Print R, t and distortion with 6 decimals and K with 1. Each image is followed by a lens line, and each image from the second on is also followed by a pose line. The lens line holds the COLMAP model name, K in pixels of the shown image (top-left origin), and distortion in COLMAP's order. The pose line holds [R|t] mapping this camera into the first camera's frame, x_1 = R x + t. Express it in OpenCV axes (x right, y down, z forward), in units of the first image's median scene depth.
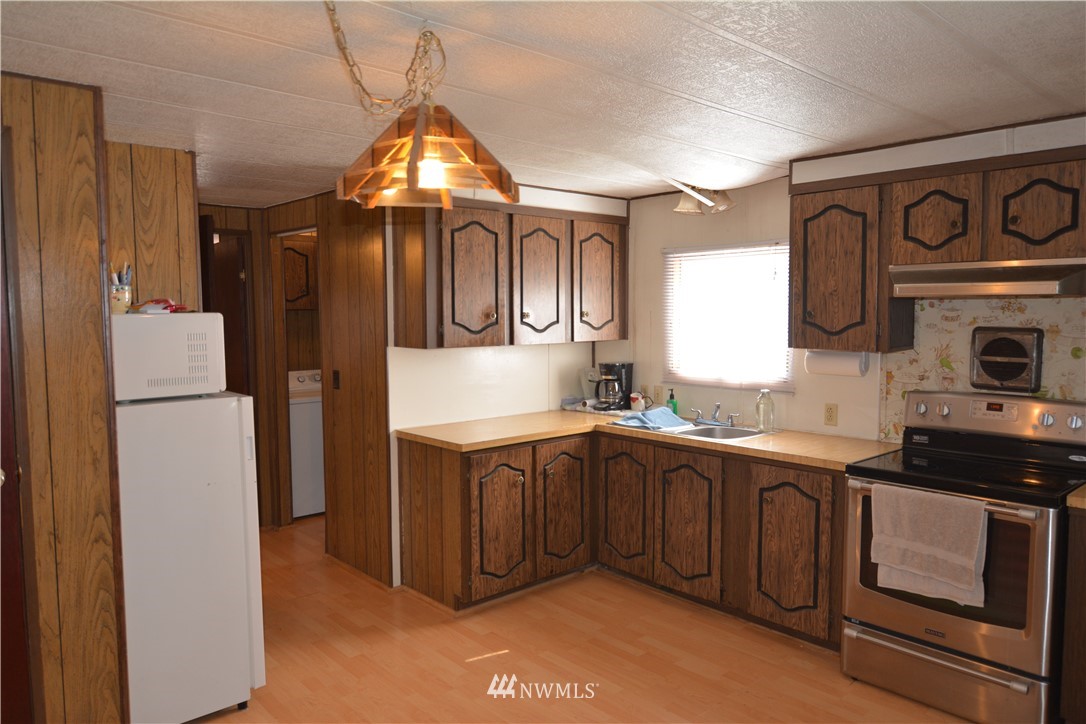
lens RADIAL K [[737.8, 0, 540.5], [0, 737.8, 364.6], [0, 0, 1]] dist [0.013935, -0.033188]
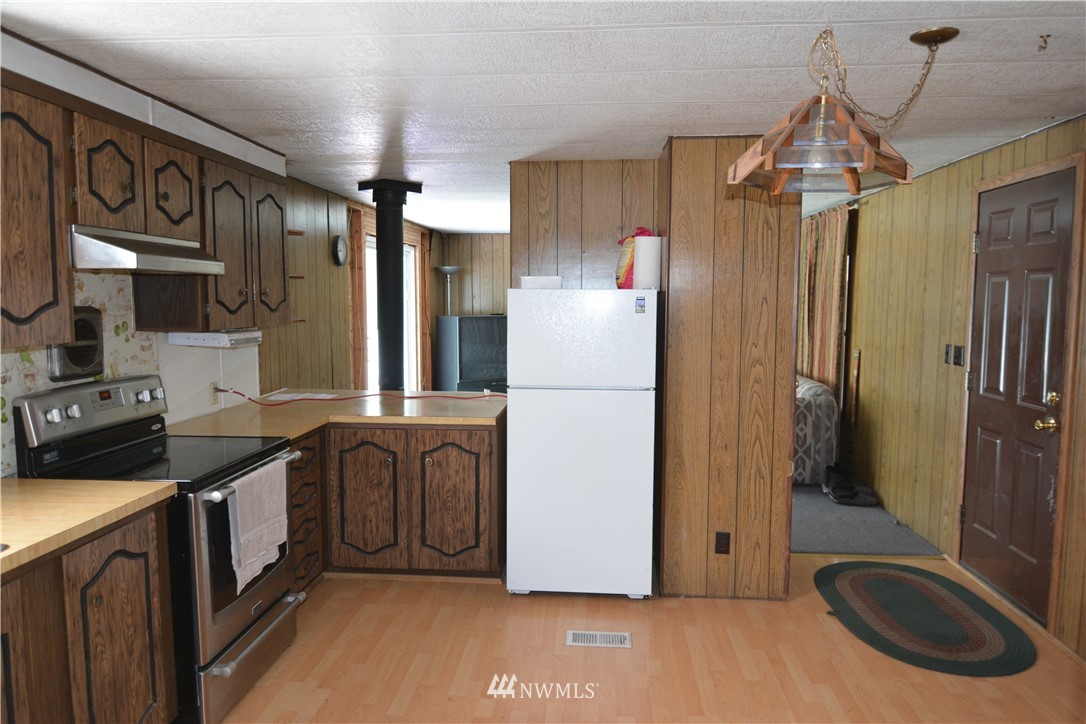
lens RADIAL K [[737.8, 0, 540.5], [0, 737.8, 364.6], [0, 0, 1]] dist [0.013935, -0.033188]
pose [[-0.686277, -0.064273, 0.724495, -0.378769], [0.050040, 0.989556, 0.135187, -0.071247], [-0.725617, 0.129030, -0.675893, 1.162759]]
